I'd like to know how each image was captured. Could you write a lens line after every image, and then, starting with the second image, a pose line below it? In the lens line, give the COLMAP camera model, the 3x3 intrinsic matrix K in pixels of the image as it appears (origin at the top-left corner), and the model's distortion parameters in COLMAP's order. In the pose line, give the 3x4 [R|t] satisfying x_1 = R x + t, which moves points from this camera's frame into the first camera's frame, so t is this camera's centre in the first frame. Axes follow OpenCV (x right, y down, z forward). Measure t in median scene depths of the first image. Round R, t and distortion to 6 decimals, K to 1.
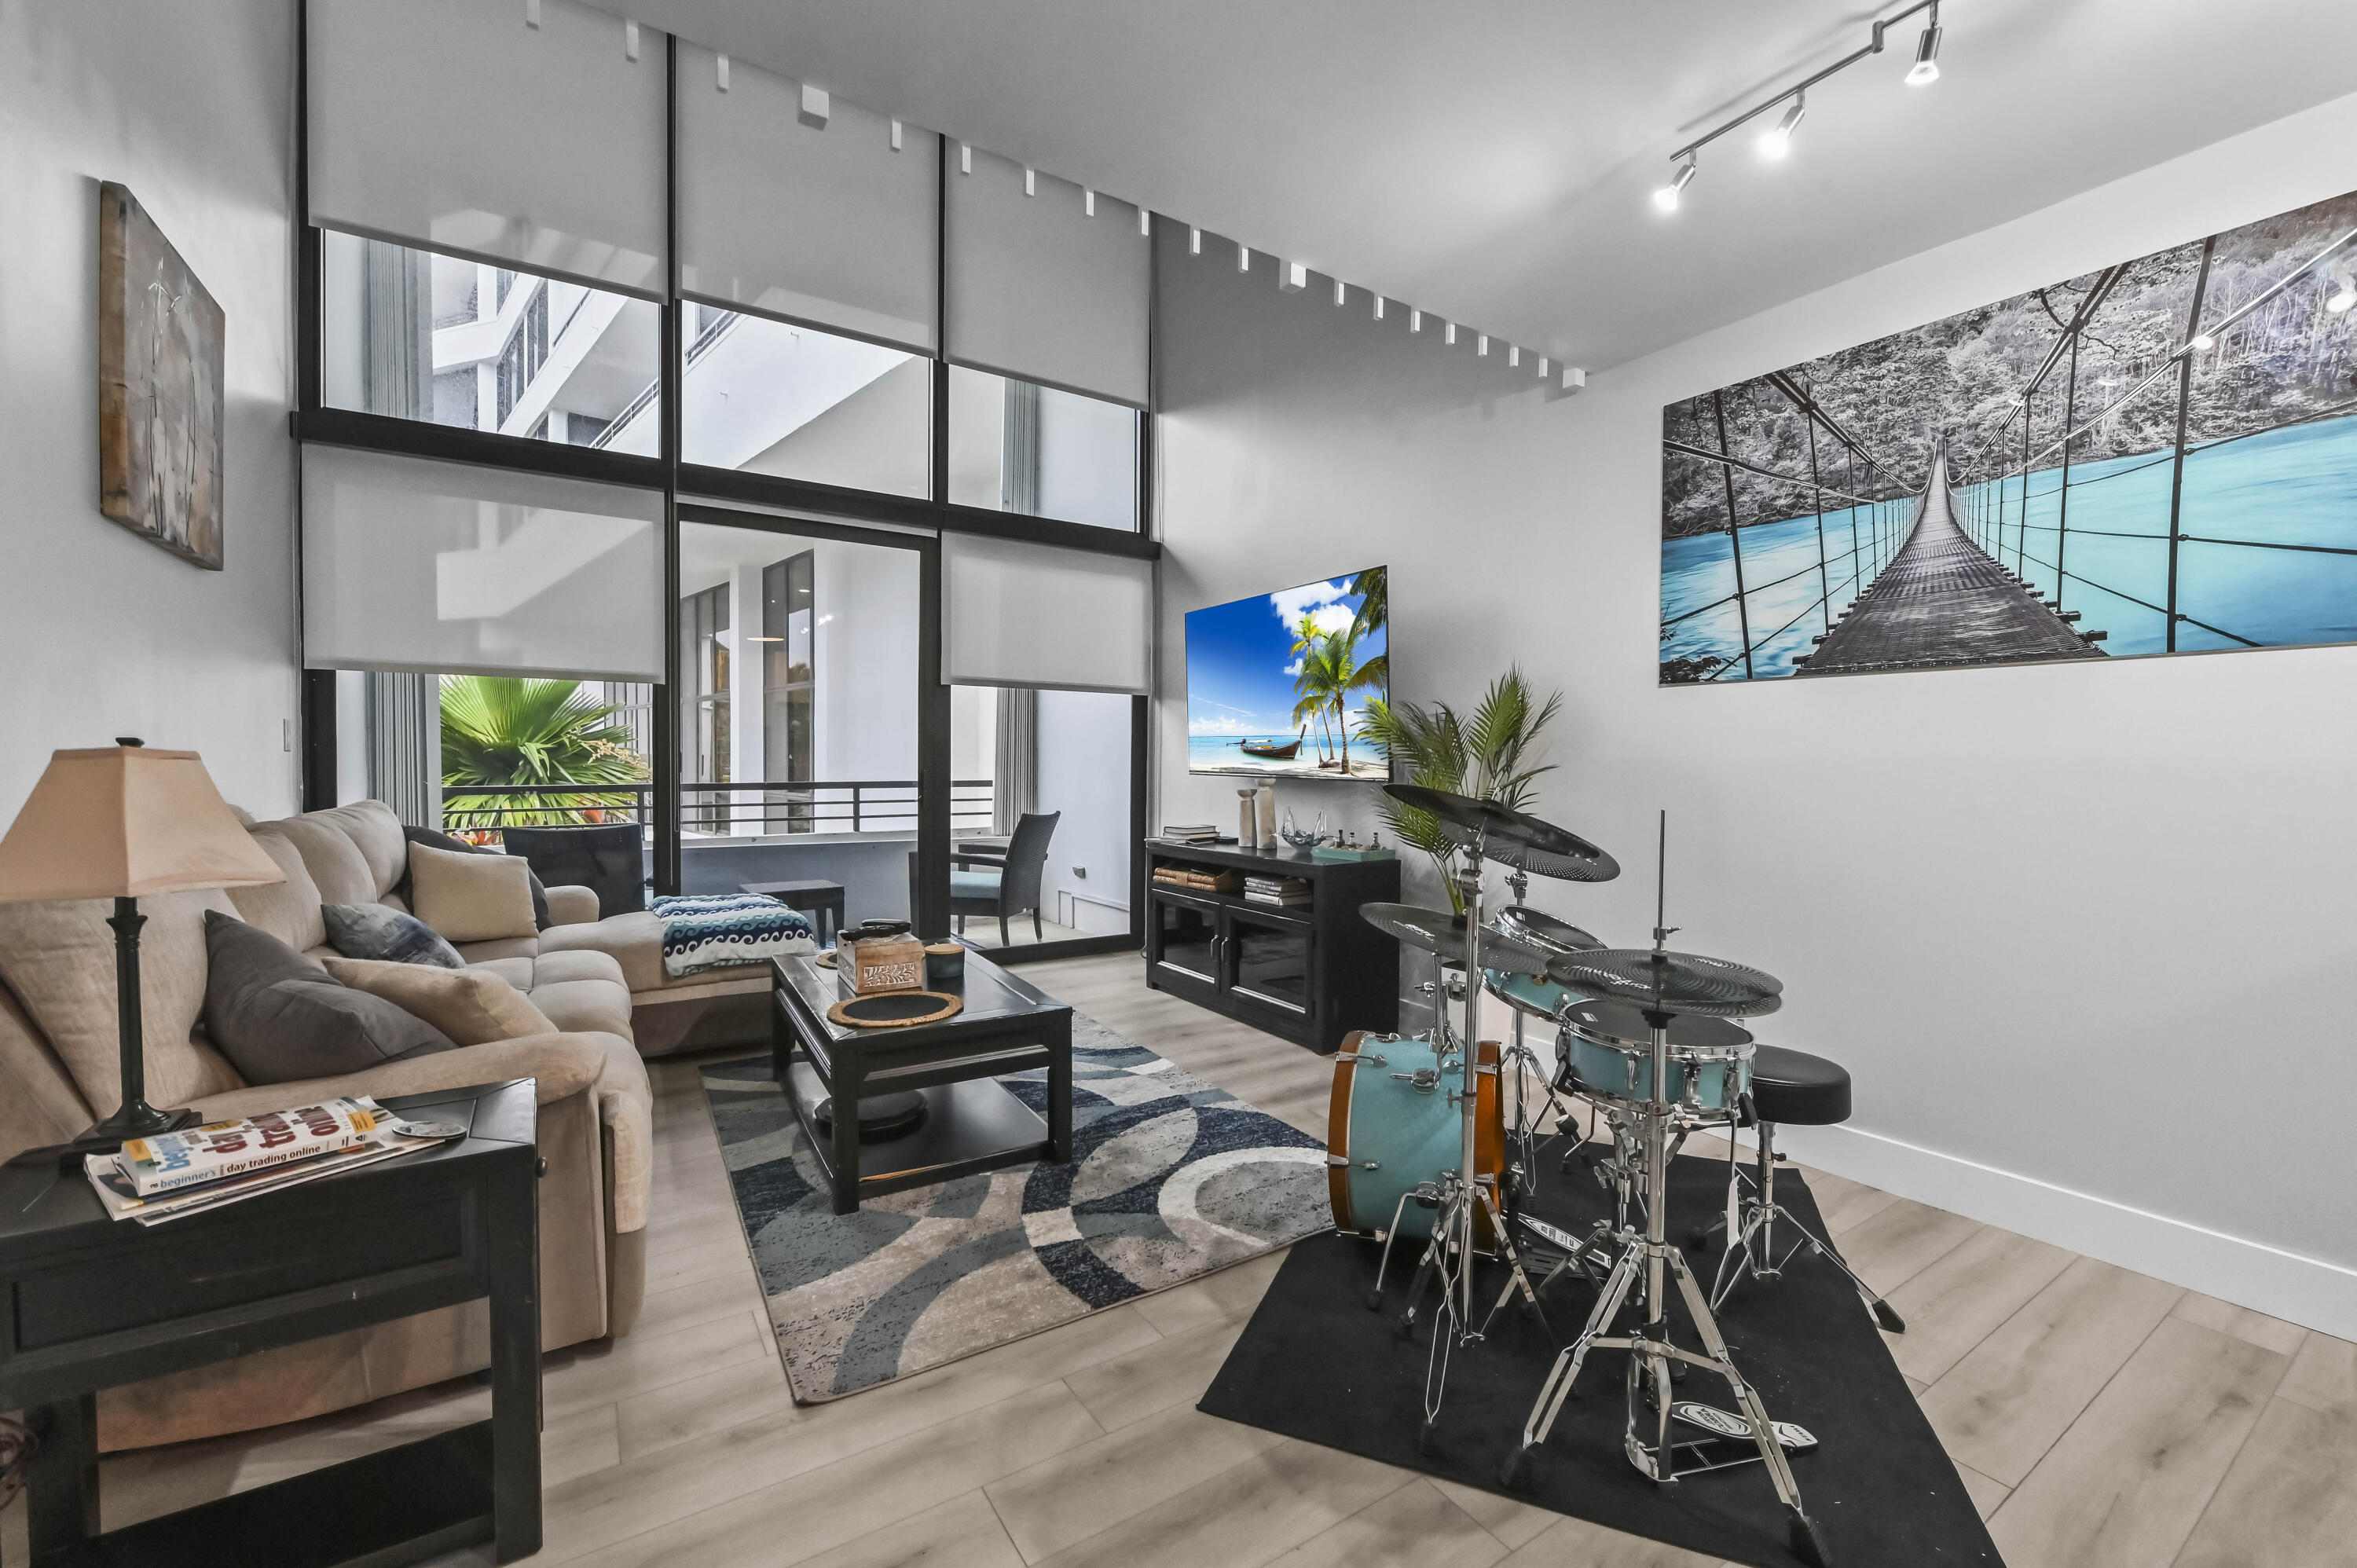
lens RADIAL K [[961.1, 0, 1193.9], [0, 961.1, 770.9], [0, 0, 1]] dist [-0.002339, -0.000204]
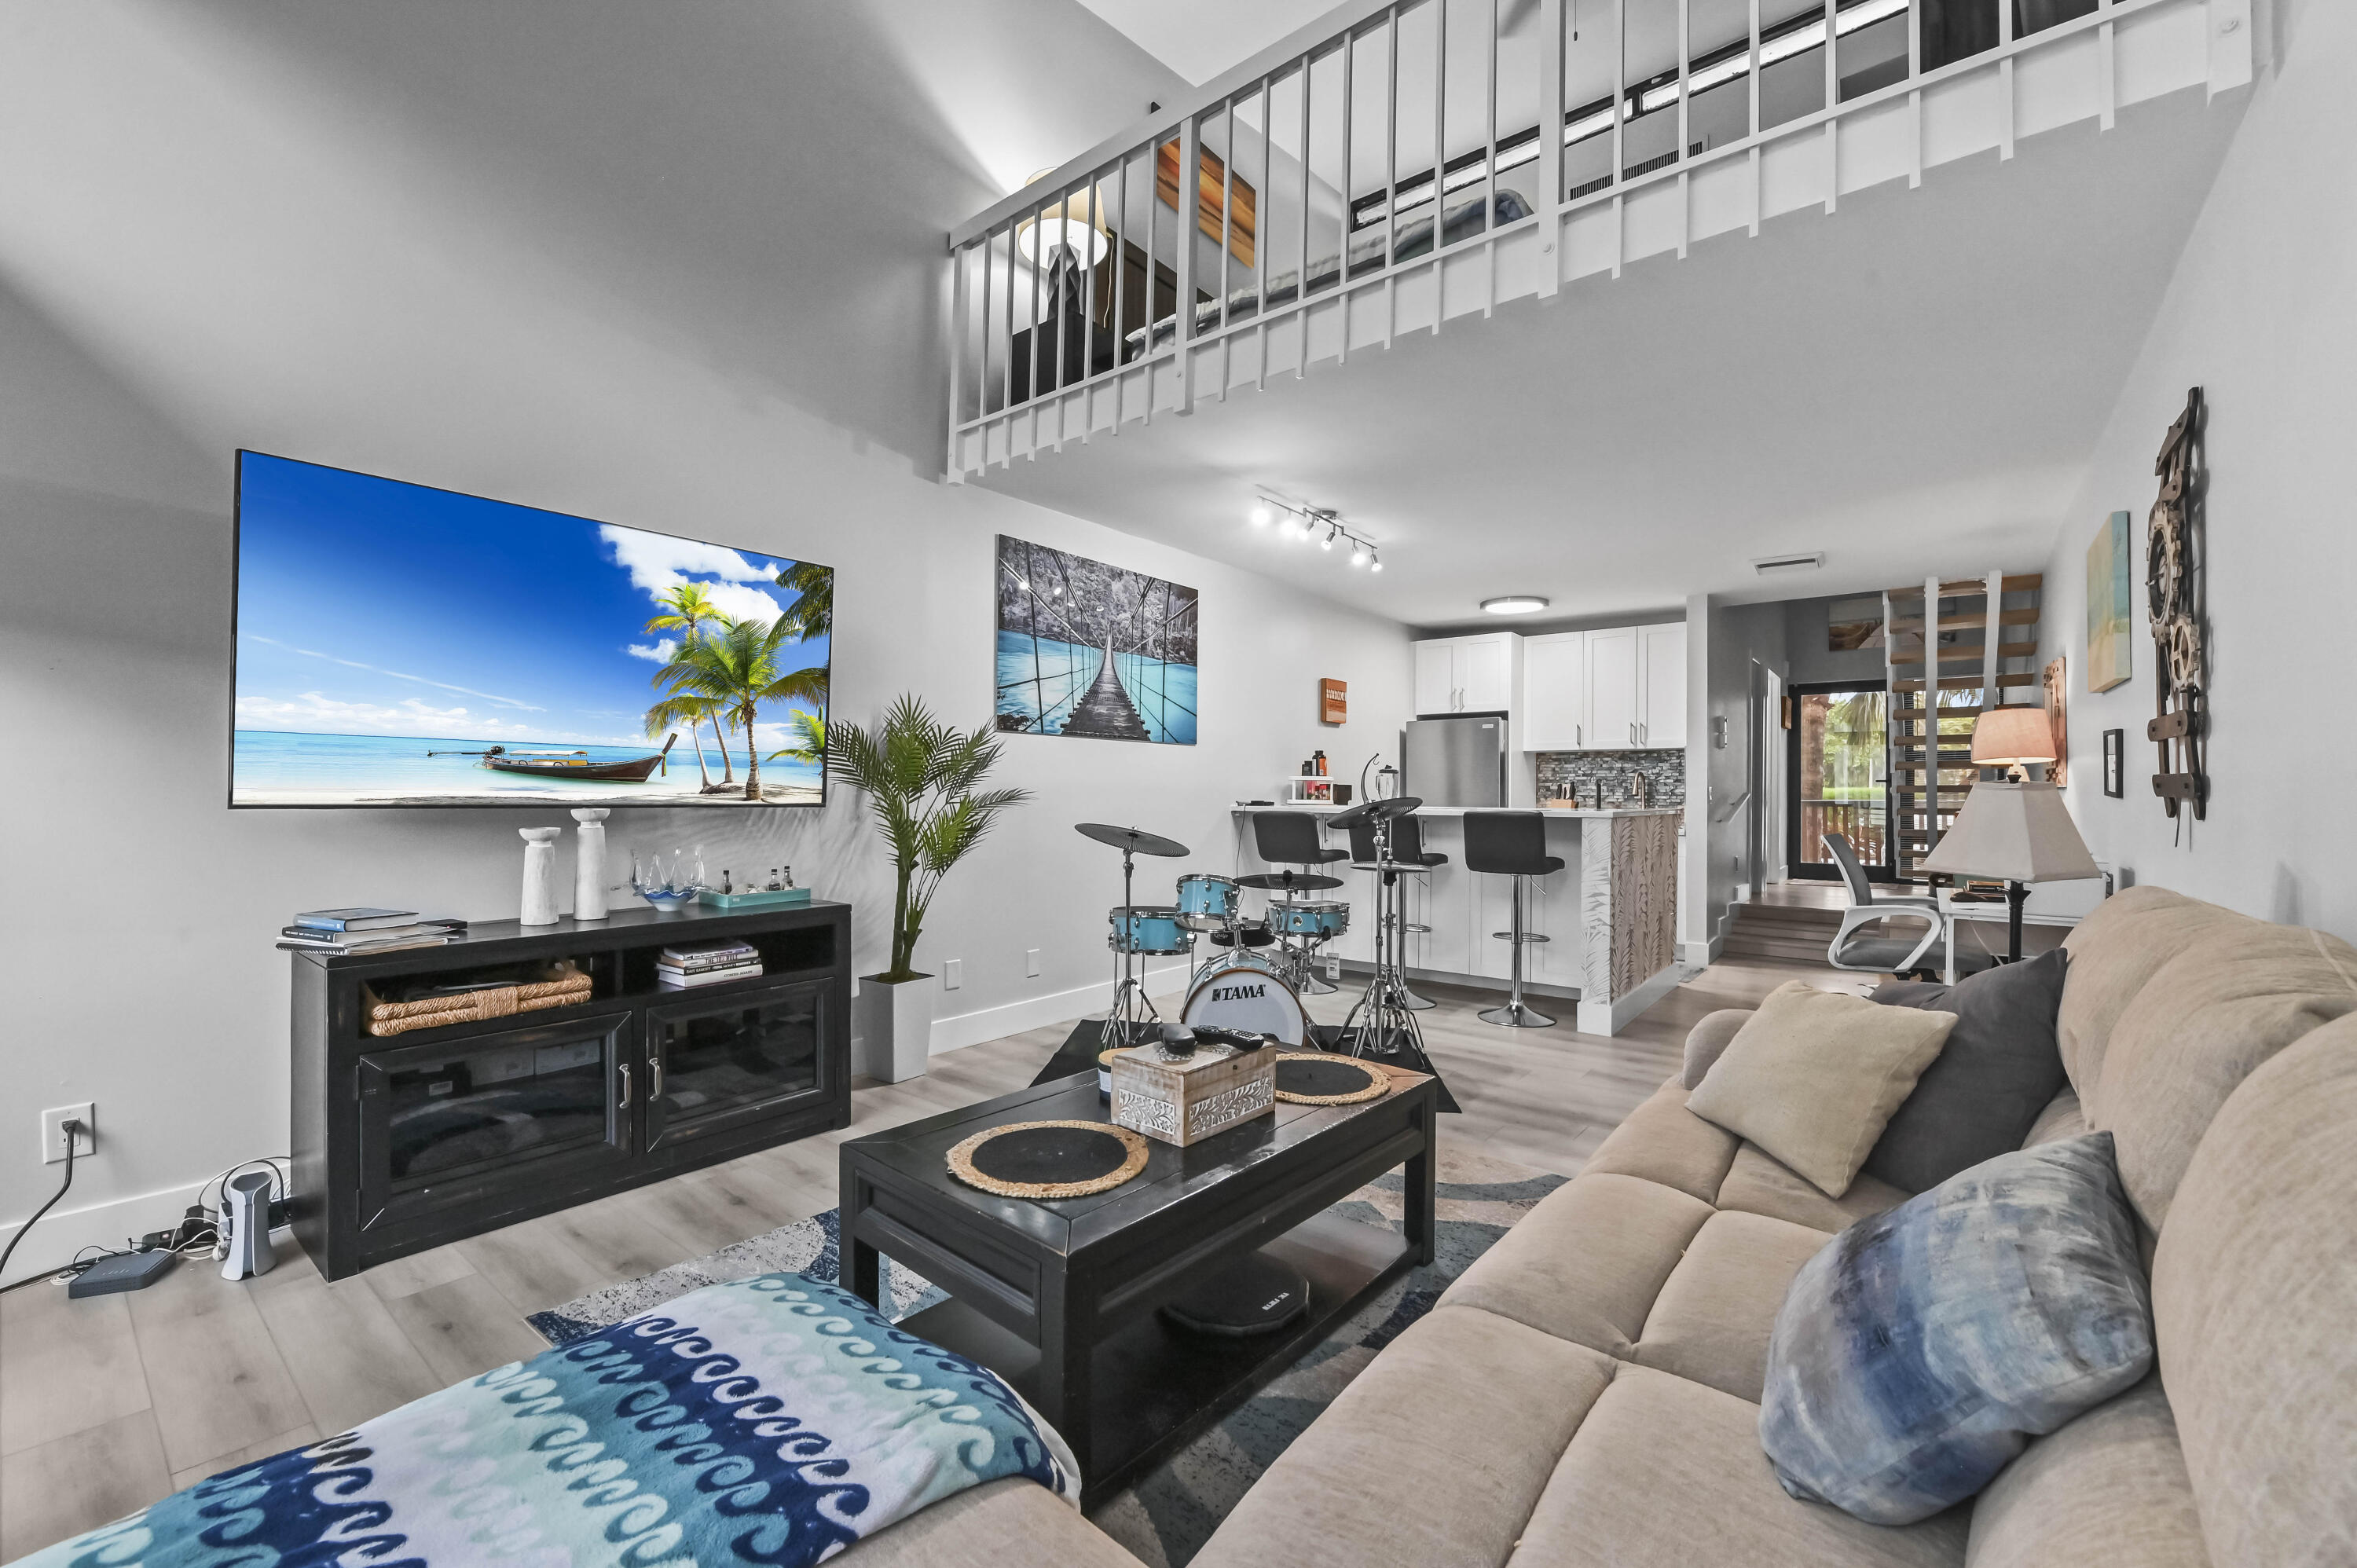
lens RADIAL K [[947.2, 0, 1188.0], [0, 947.2, 785.5], [0, 0, 1]] dist [-0.000093, -0.000017]
pose [[-0.312958, 0.000326, 0.949767, -0.946274], [0.005323, 0.999985, 0.001411, -0.009835], [-0.949752, 0.005497, -0.312955, 1.206406]]
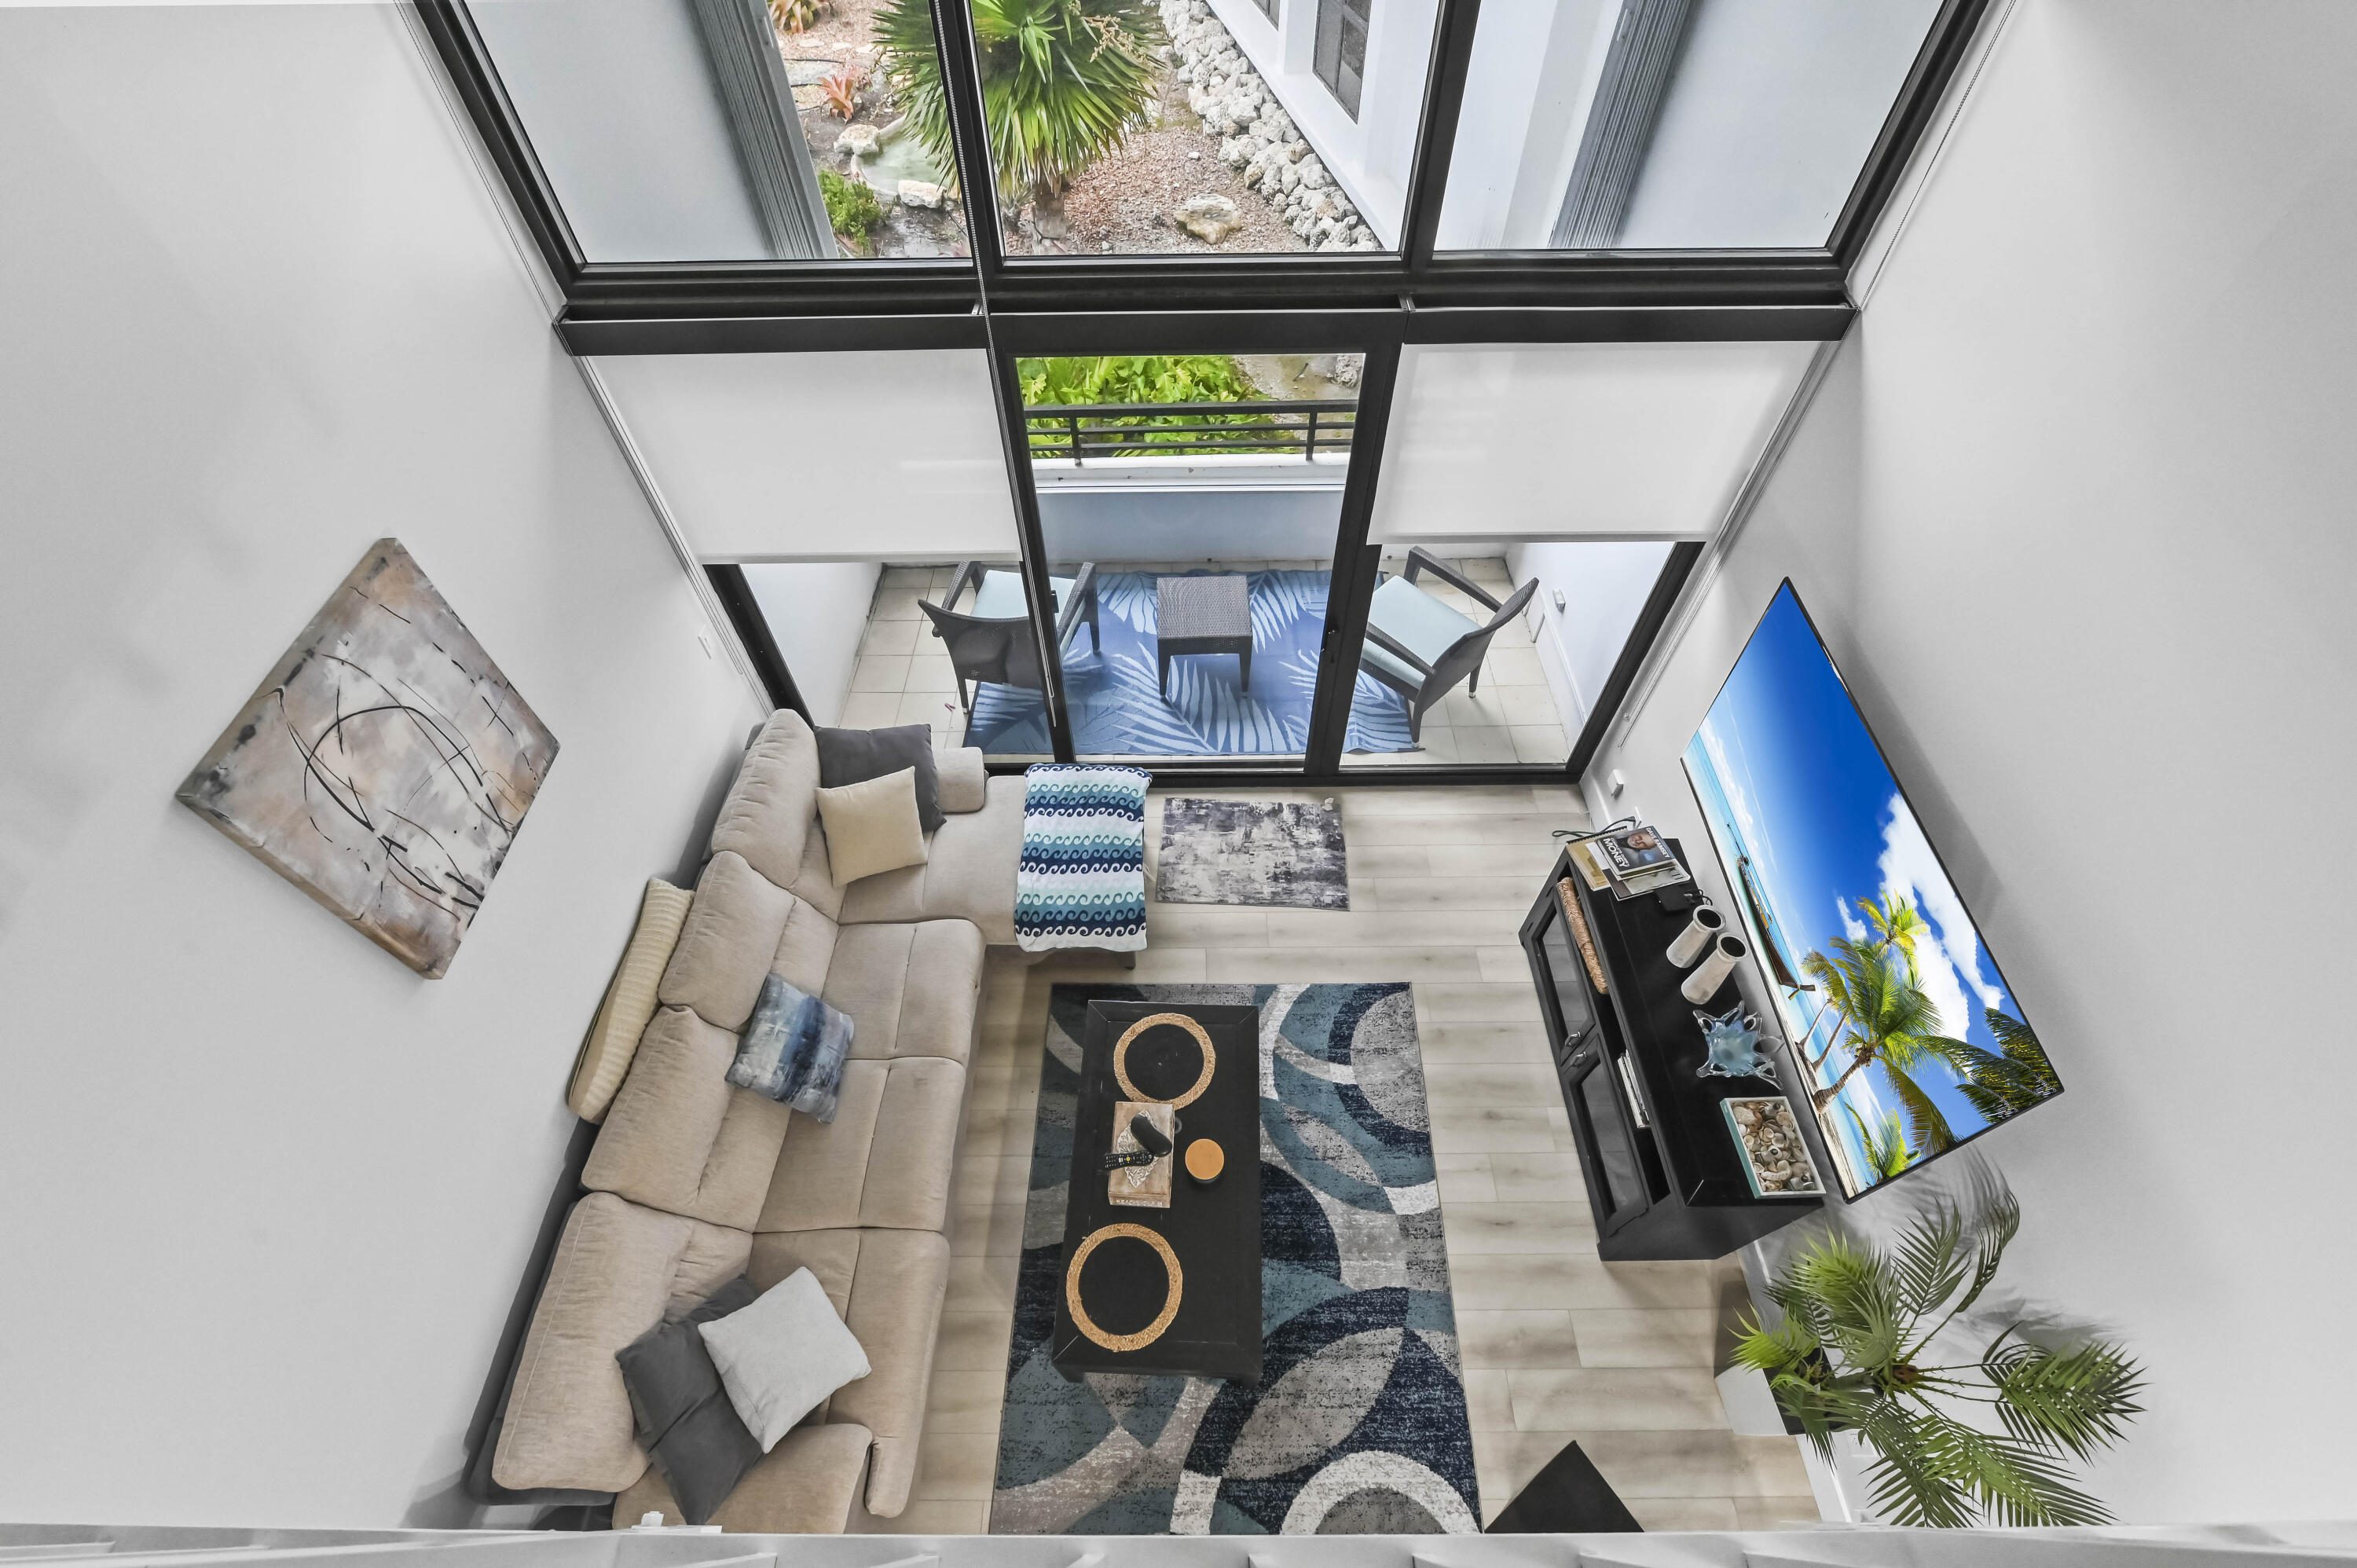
lens RADIAL K [[955.4, 0, 1171.8], [0, 955.4, 788.5], [0, 0, 1]] dist [-0.003225, -0.000338]
pose [[0.835225, 0.423622, -0.350634, -0.102971], [0.014473, 0.620466, 0.784100, -0.880993], [0.549719, -0.659974, 0.512097, 0.747867]]
